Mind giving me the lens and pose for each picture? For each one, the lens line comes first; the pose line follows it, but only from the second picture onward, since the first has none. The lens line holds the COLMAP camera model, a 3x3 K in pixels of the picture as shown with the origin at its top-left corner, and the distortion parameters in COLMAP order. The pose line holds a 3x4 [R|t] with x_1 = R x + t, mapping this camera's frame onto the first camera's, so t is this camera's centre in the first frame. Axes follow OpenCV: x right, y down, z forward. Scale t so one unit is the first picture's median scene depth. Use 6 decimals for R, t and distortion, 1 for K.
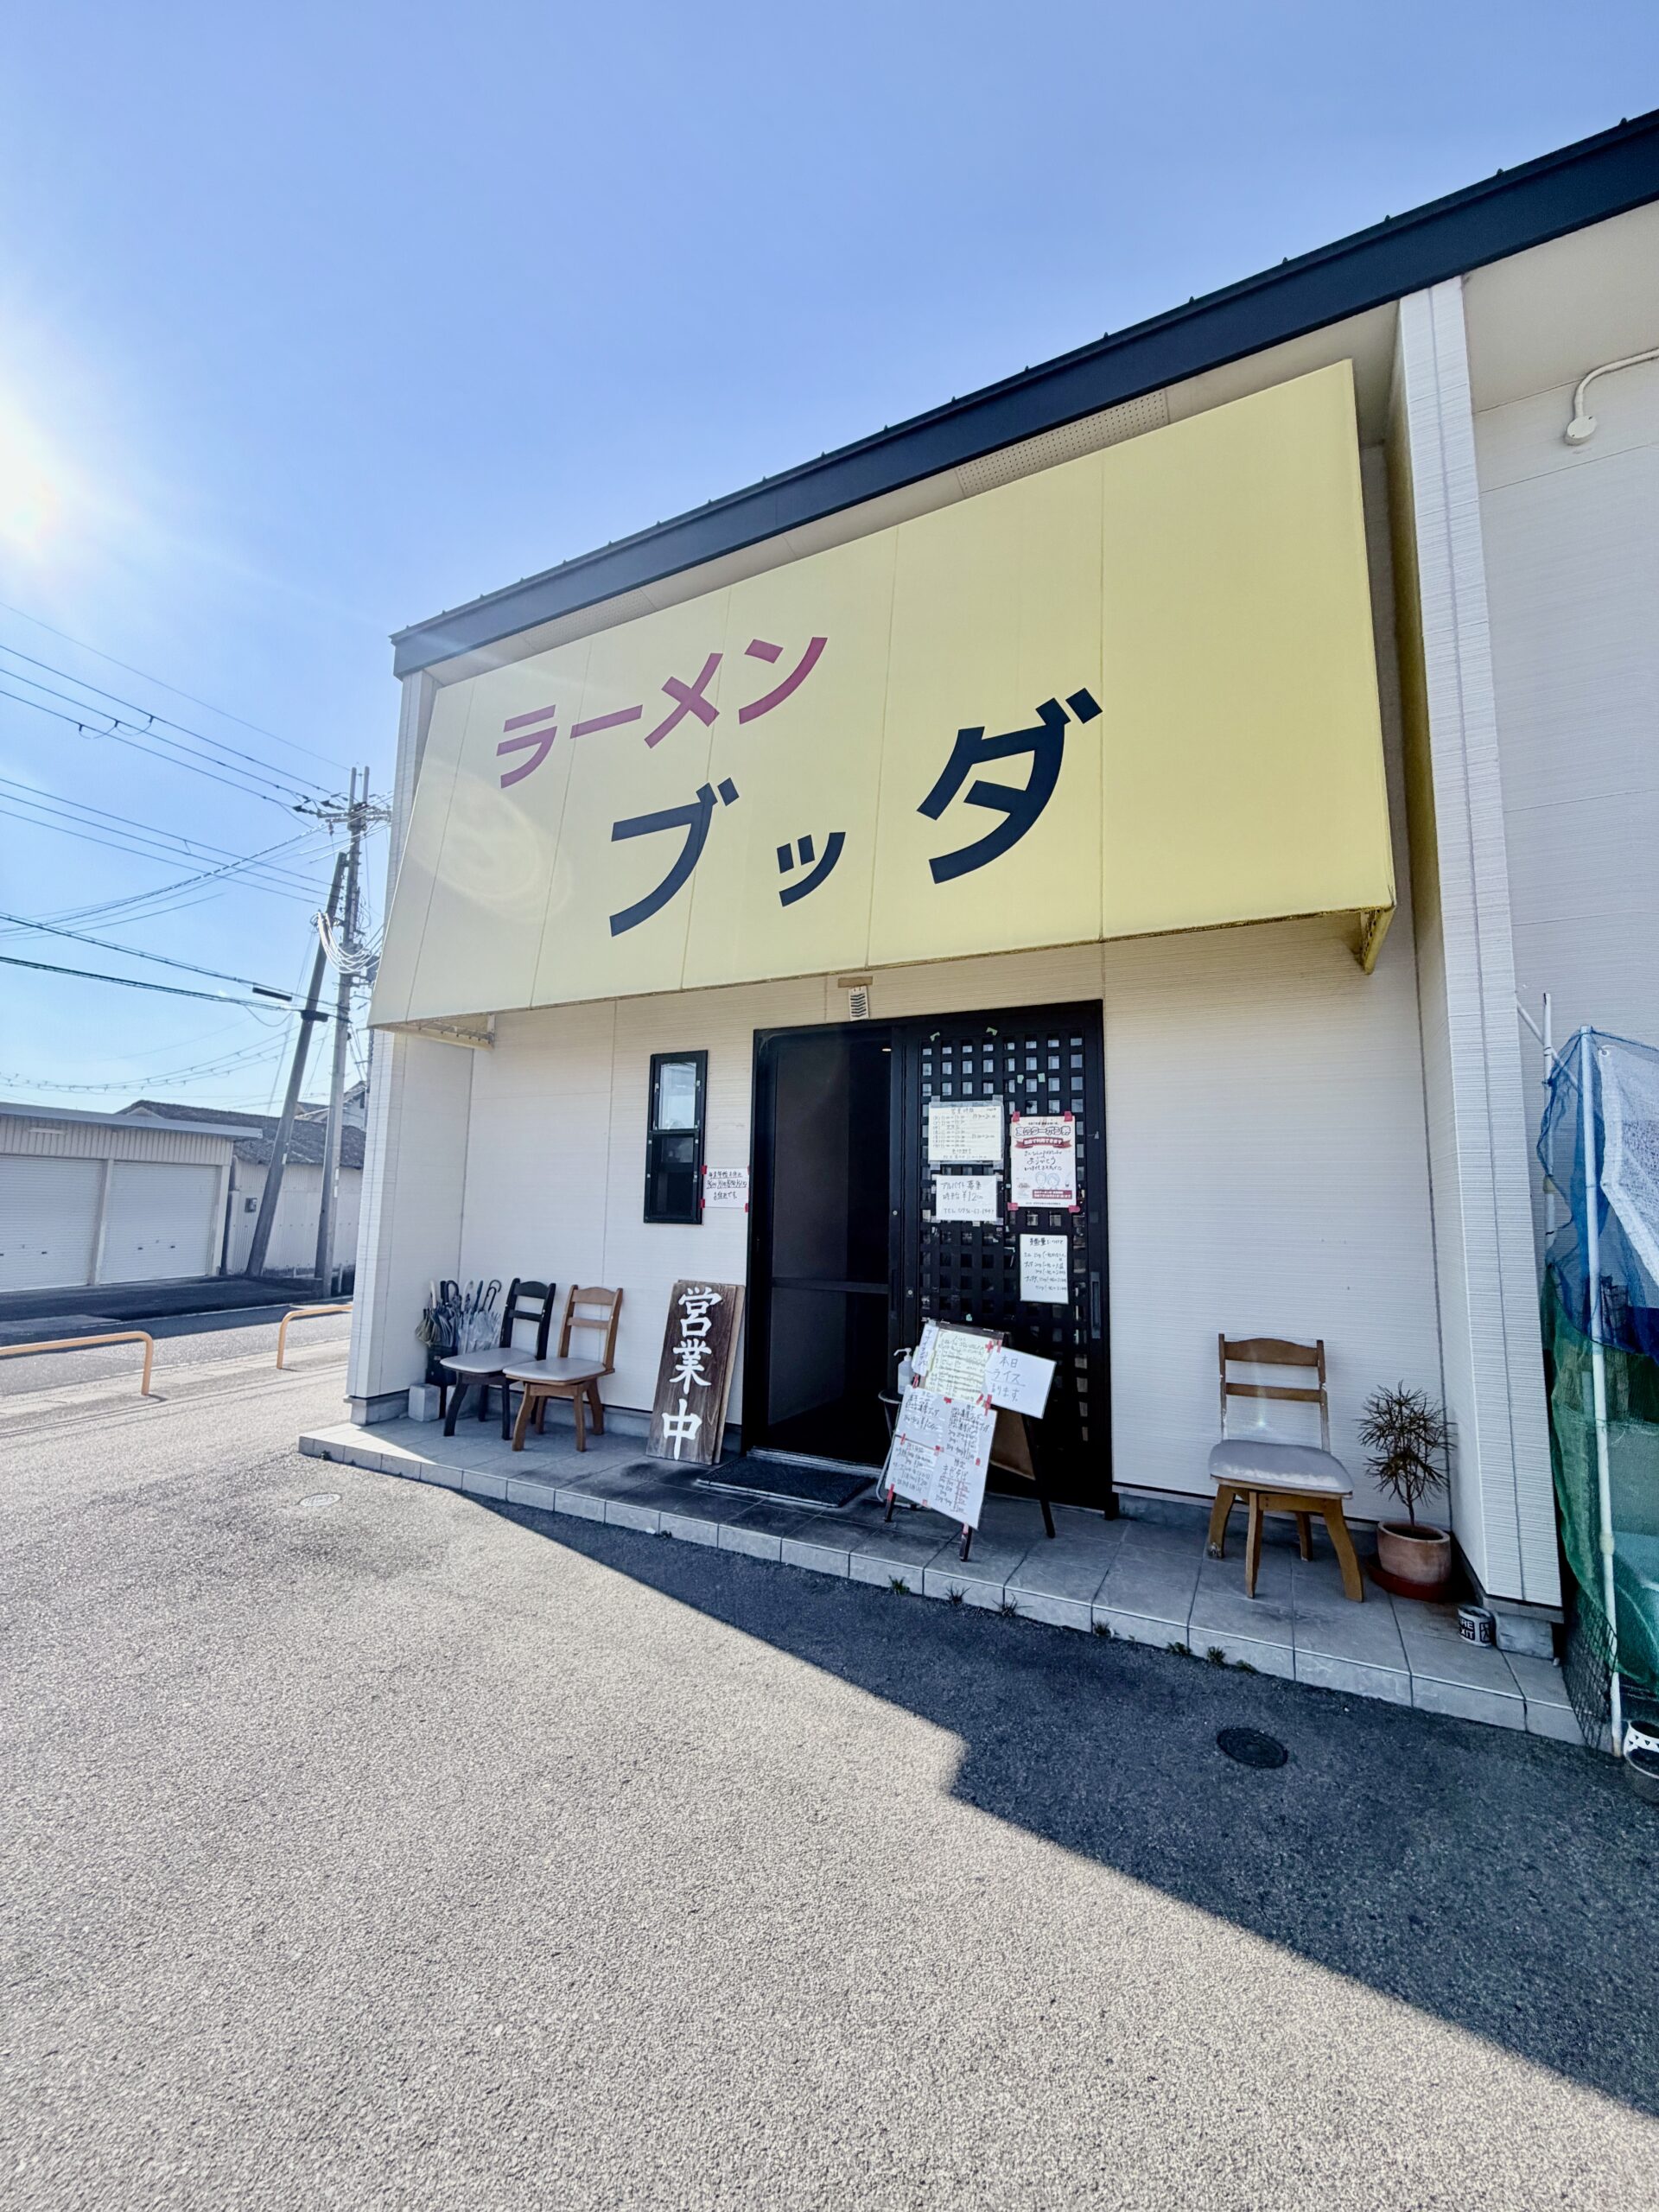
lens RADIAL K [[874.8, 0, 829.5], [0, 874.8, 1106.0], [0, 0, 1]] dist [0.000193, 0.000000]
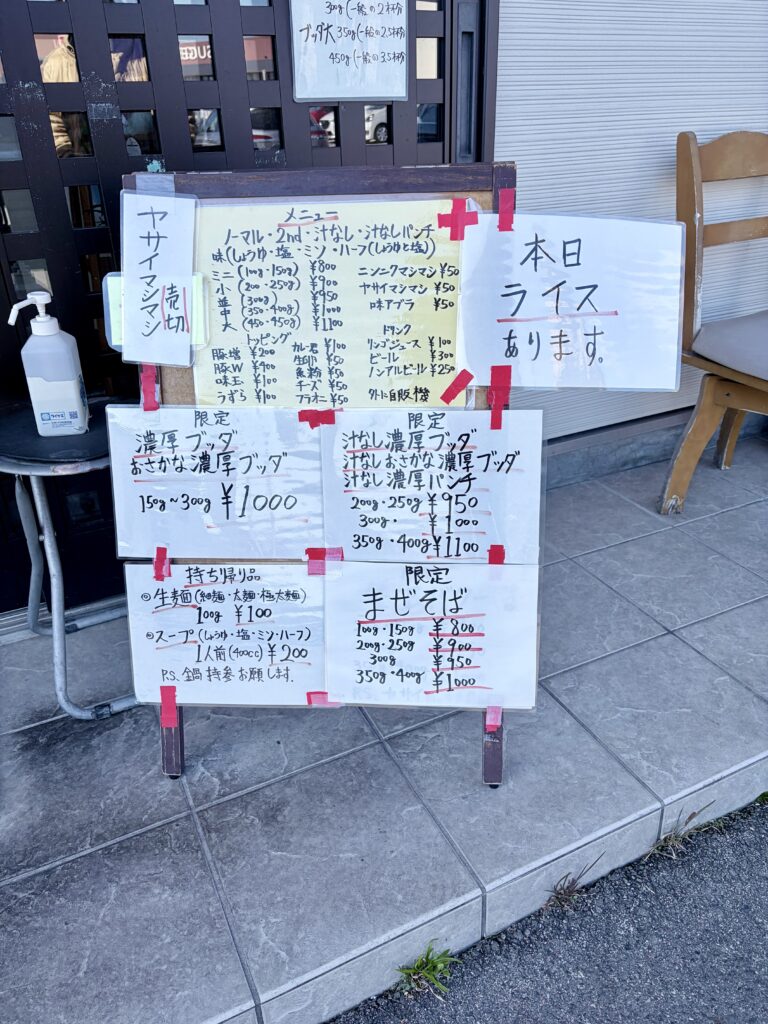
lens RADIAL K [[770.6, 0, 384.0], [0, 770.6, 512.0], [0, 0, 1]] dist [0.004932, 0.000592]
pose [[0.601434, -0.401685, 0.690599, -0.053995], [-0.053030, 0.842434, 0.536183, 0.189358], [-0.797161, -0.359101, 0.485367, 0.740489]]
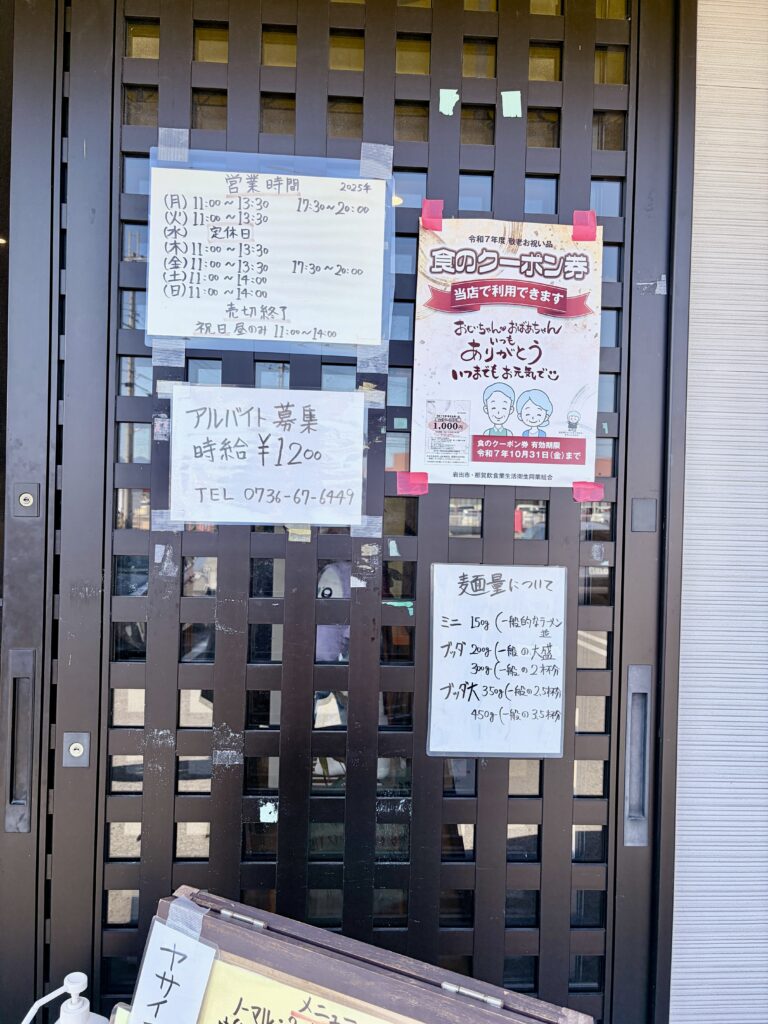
lens RADIAL K [[770.6, 0, 384.0], [0, 770.6, 512.0], [0, 0, 1]] dist [0.004932, 0.000592]
pose [[0.868506, -0.002954, 0.495670, 0.052413], [-0.064330, 0.990853, 0.118623, 0.091854], [-0.491487, -0.134911, 0.860372, 0.751461]]
